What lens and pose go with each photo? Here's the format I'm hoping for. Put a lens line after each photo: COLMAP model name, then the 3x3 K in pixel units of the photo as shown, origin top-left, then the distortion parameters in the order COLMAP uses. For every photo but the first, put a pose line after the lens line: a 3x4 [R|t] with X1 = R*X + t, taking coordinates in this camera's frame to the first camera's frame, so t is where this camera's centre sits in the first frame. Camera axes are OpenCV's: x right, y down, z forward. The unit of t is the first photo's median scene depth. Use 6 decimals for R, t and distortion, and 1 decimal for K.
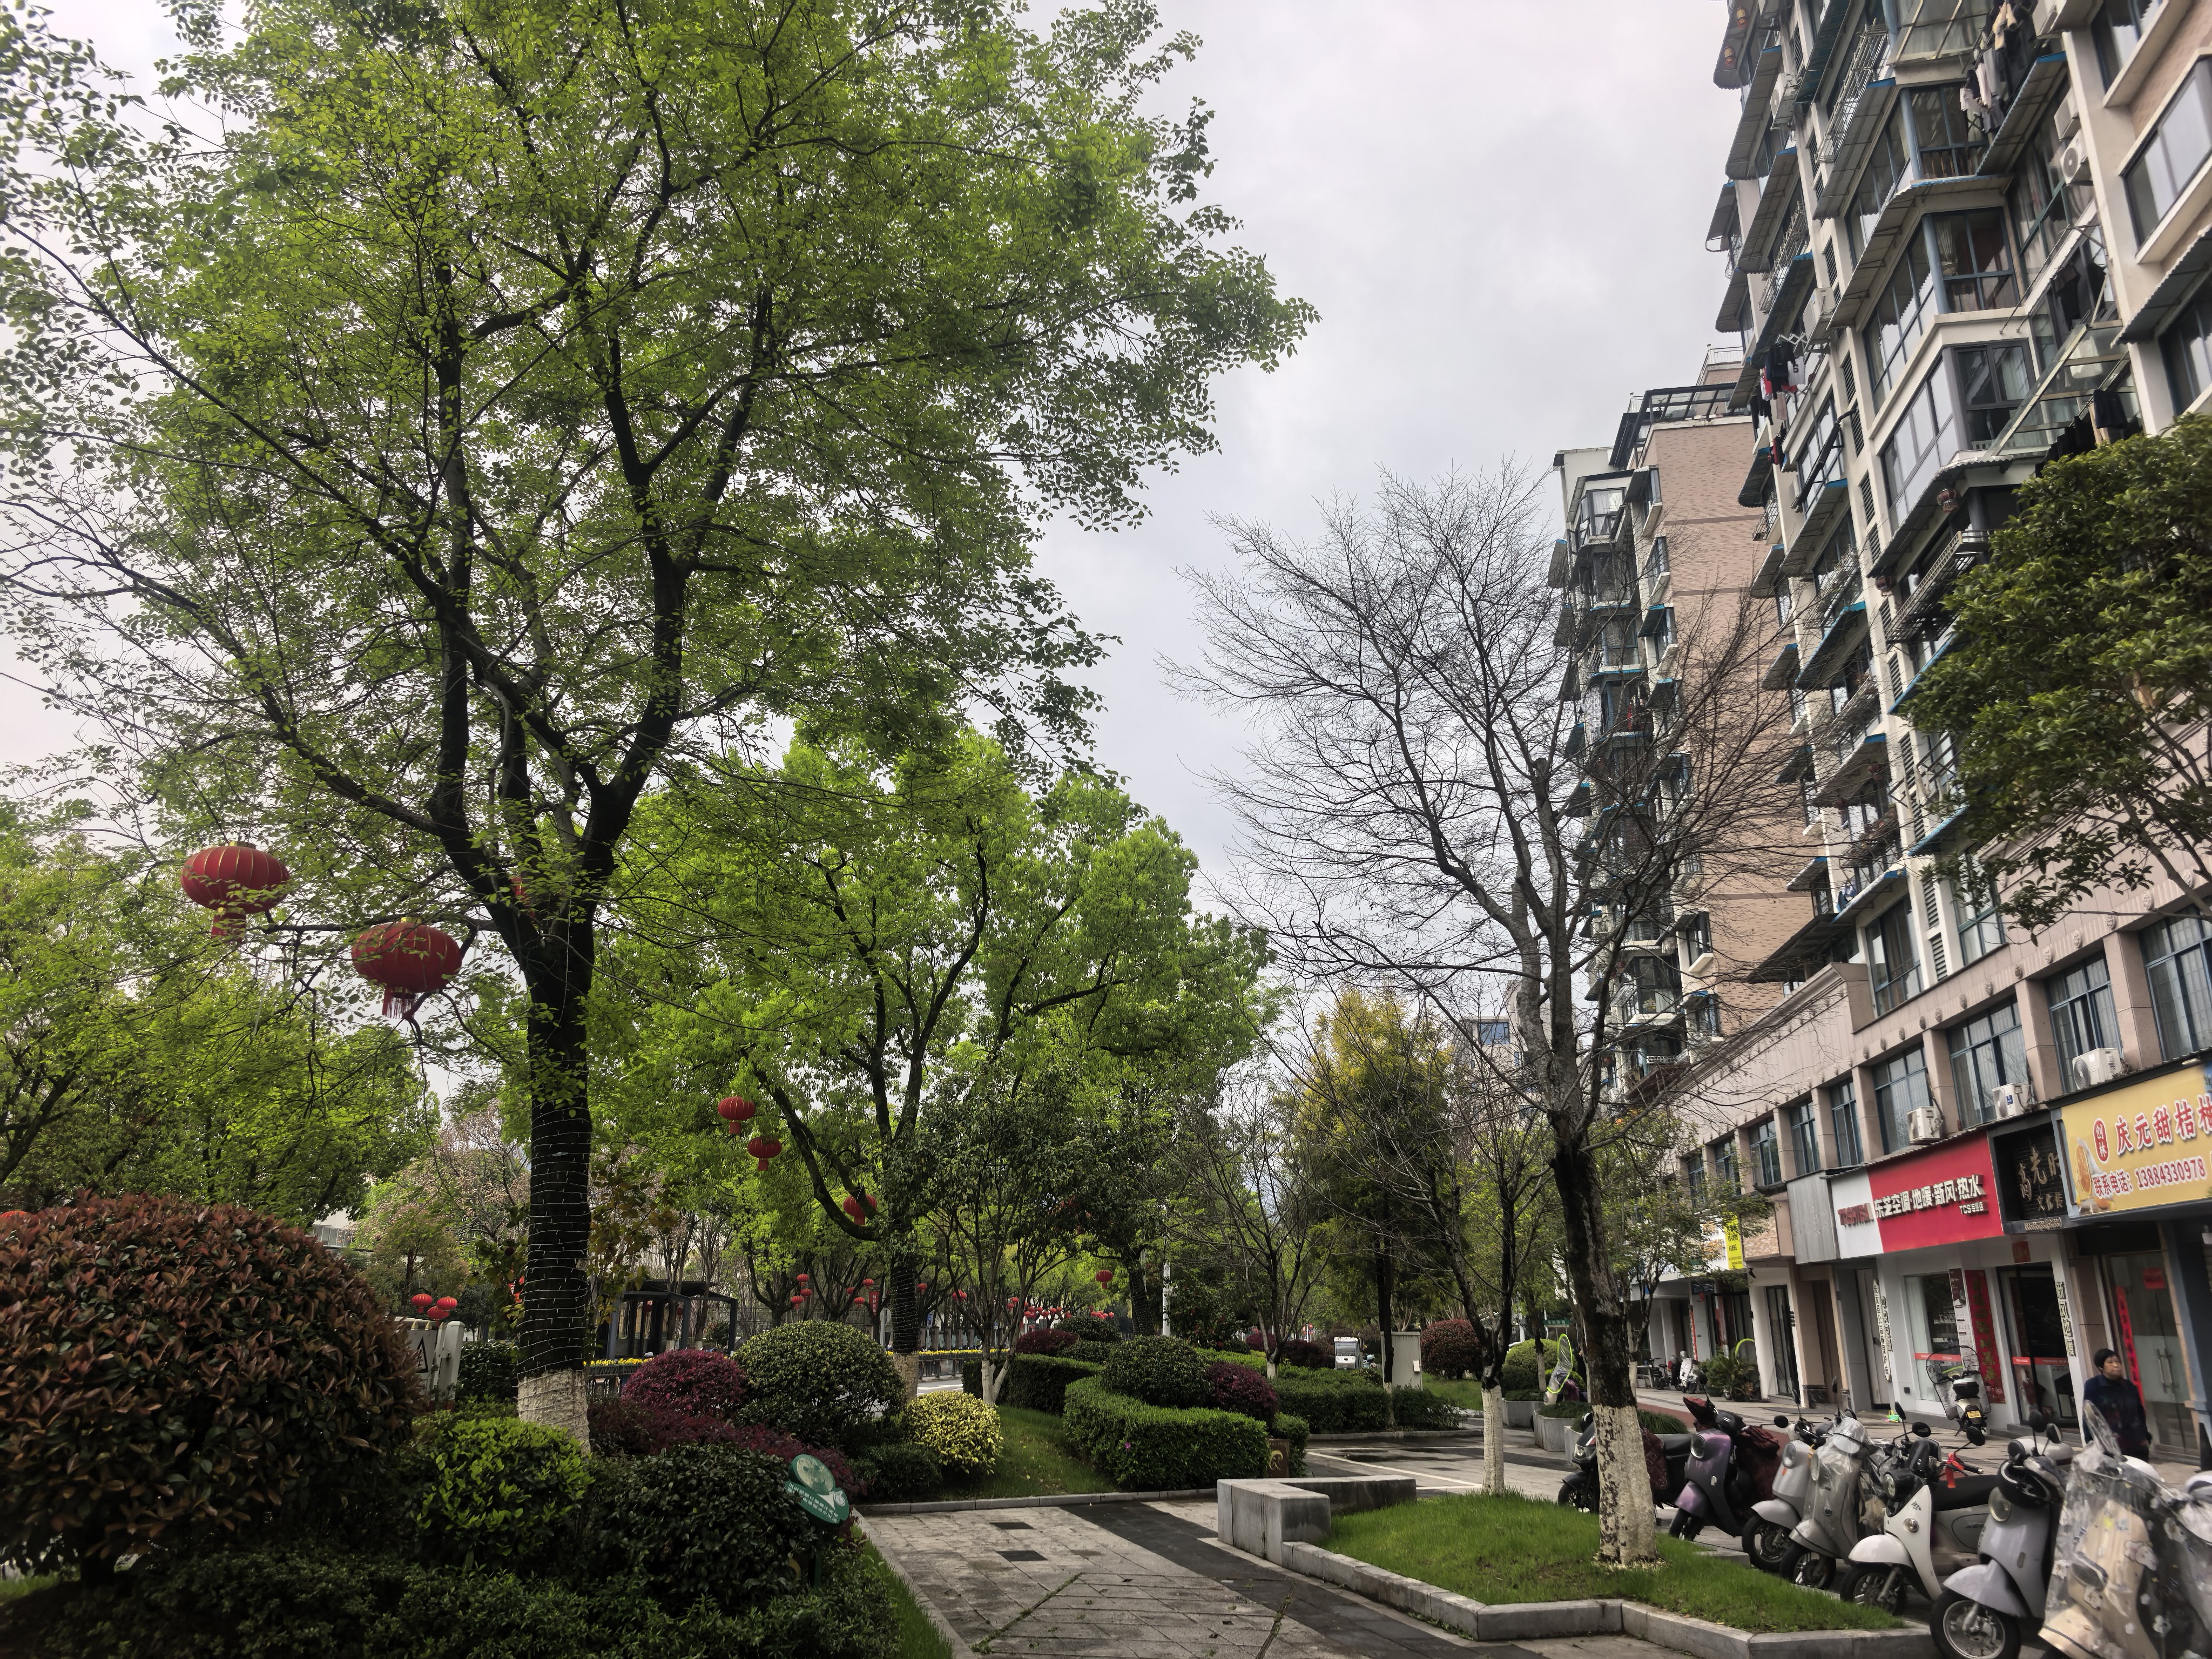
lens RADIAL K [[1559.9, 0, 1108.5], [0, 1559.9, 845.3], [0, 0, 1]] dist [-0.028074, 0.005453]
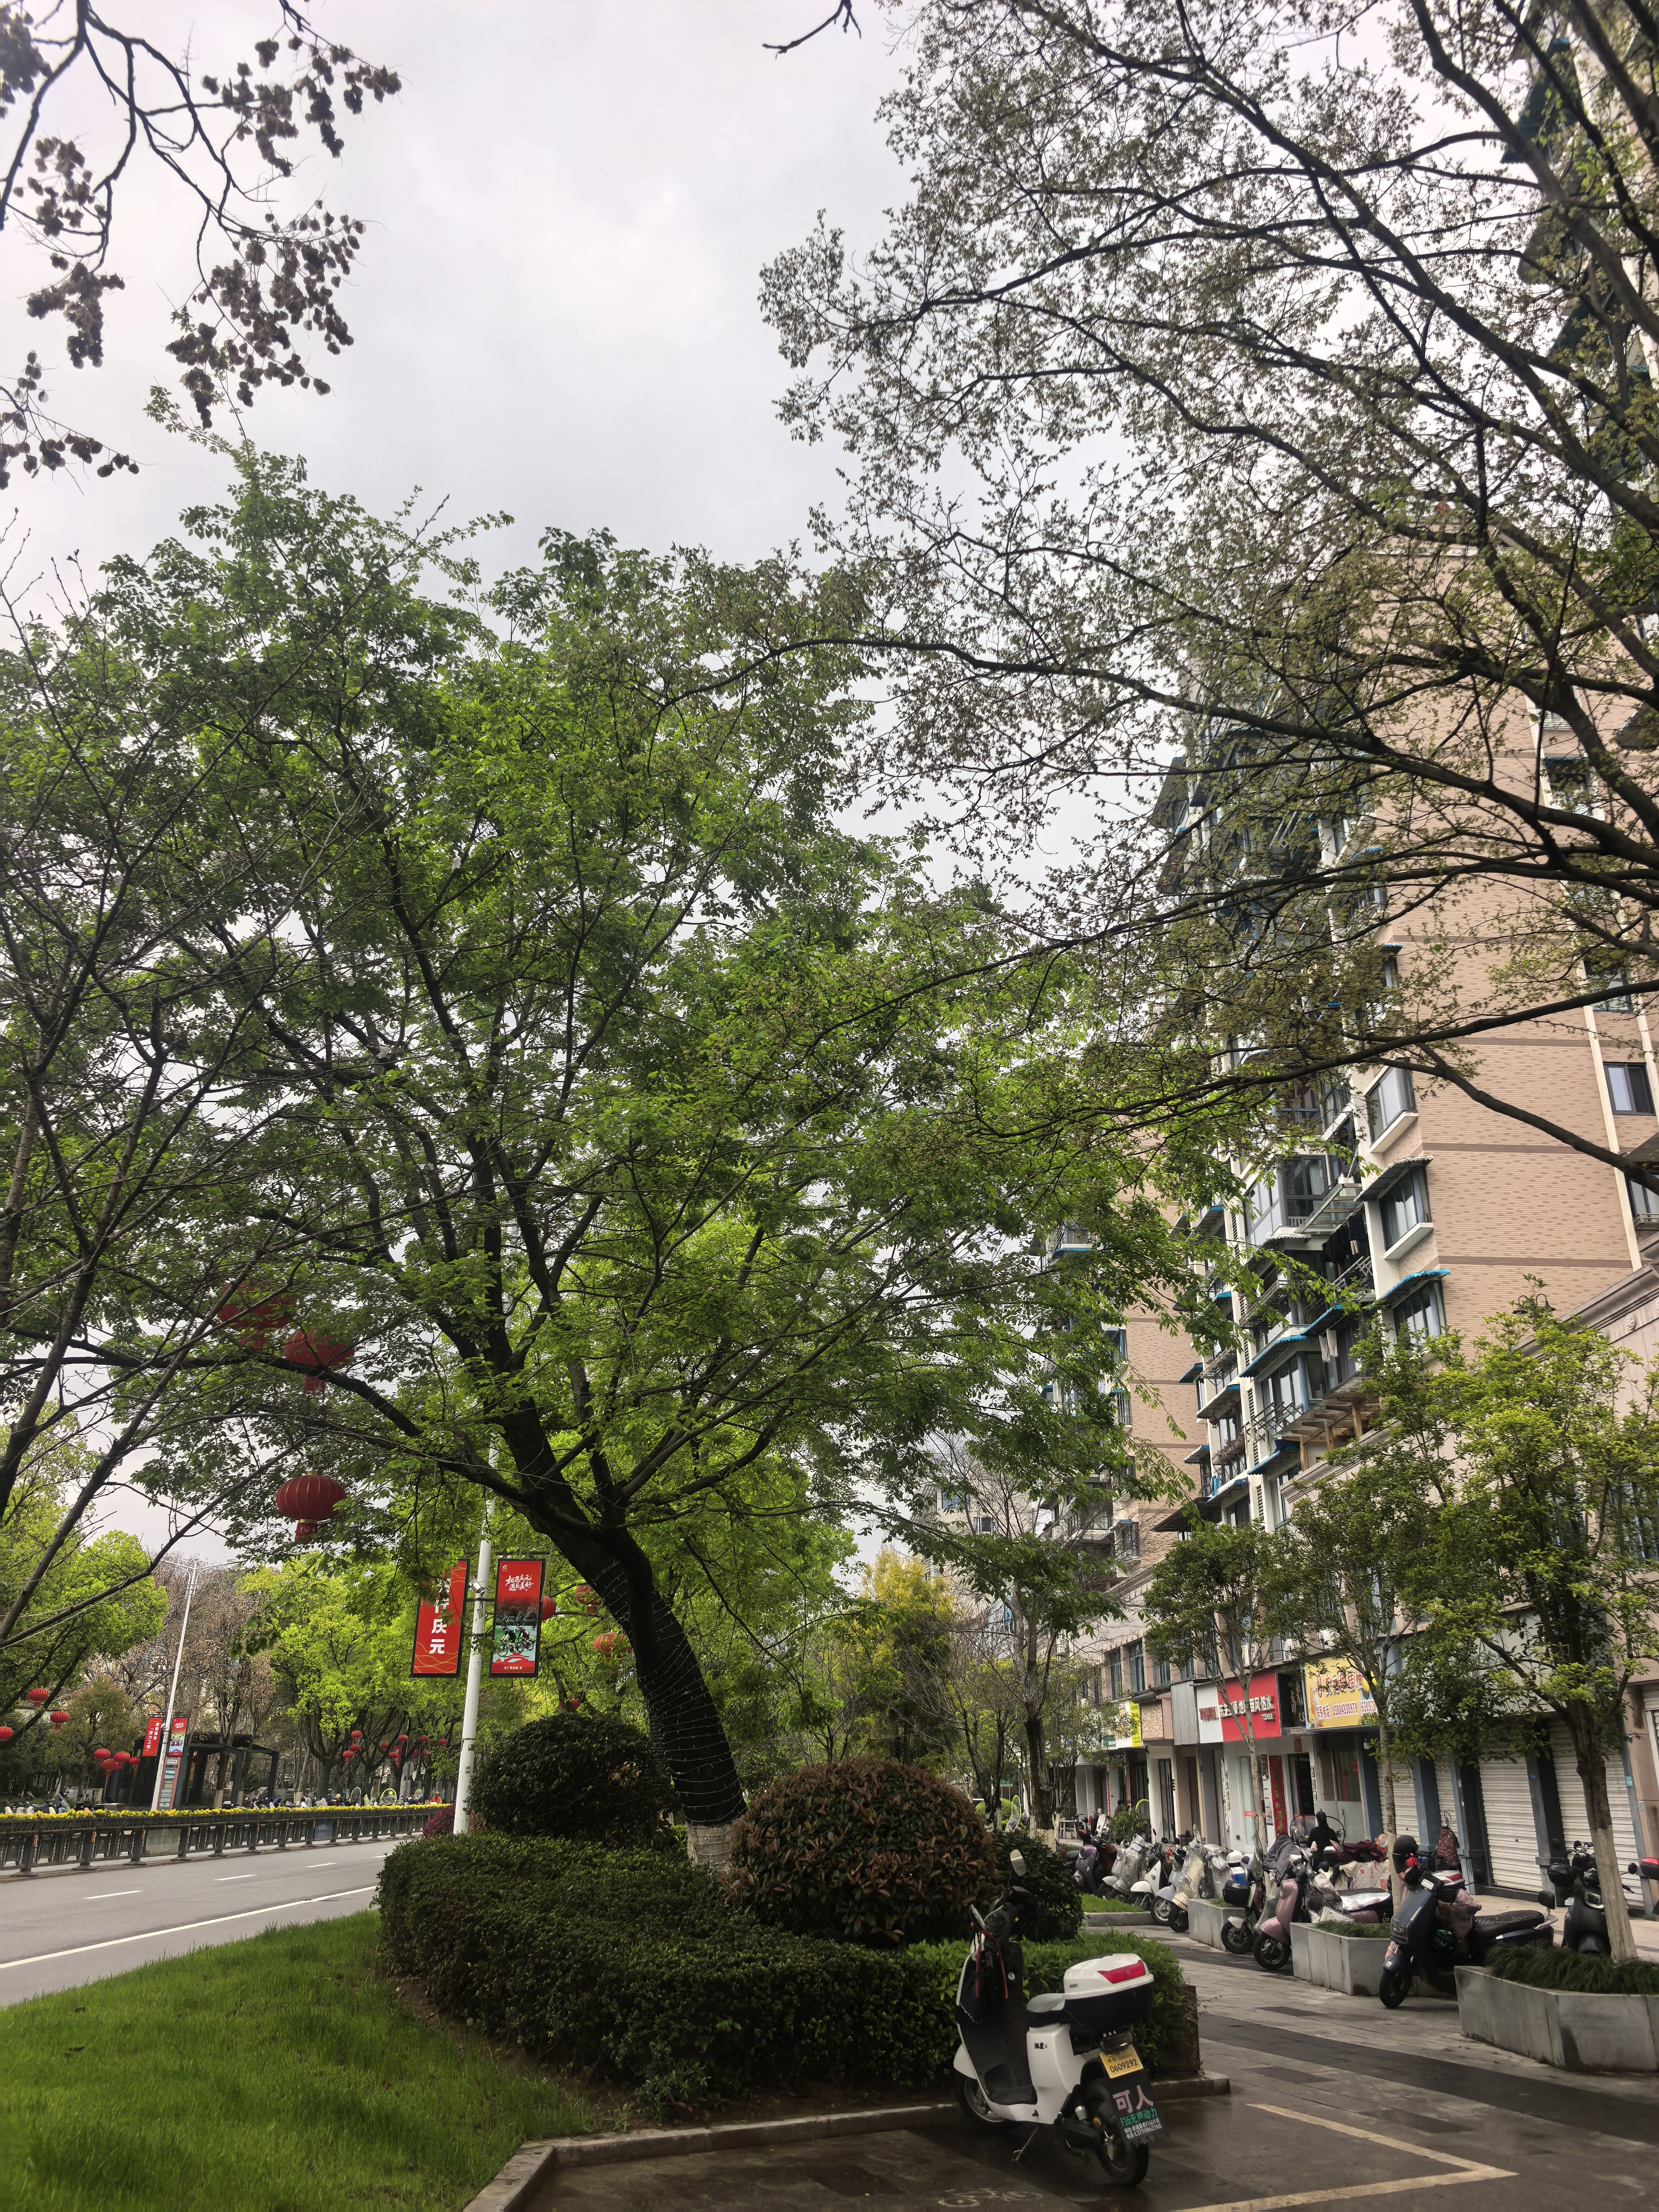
lens RADIAL K [[1559.9, 0, 823.6], [0, 1559.9, 1097.3], [0, 0, 1]] dist [-0.028074, 0.005453]
pose [[0.985793, 0.077320, 0.149112, -0.147879], [-0.059967, 0.991255, -0.117550, -0.148955], [-0.156897, 0.106938, 0.981808, -0.461609]]
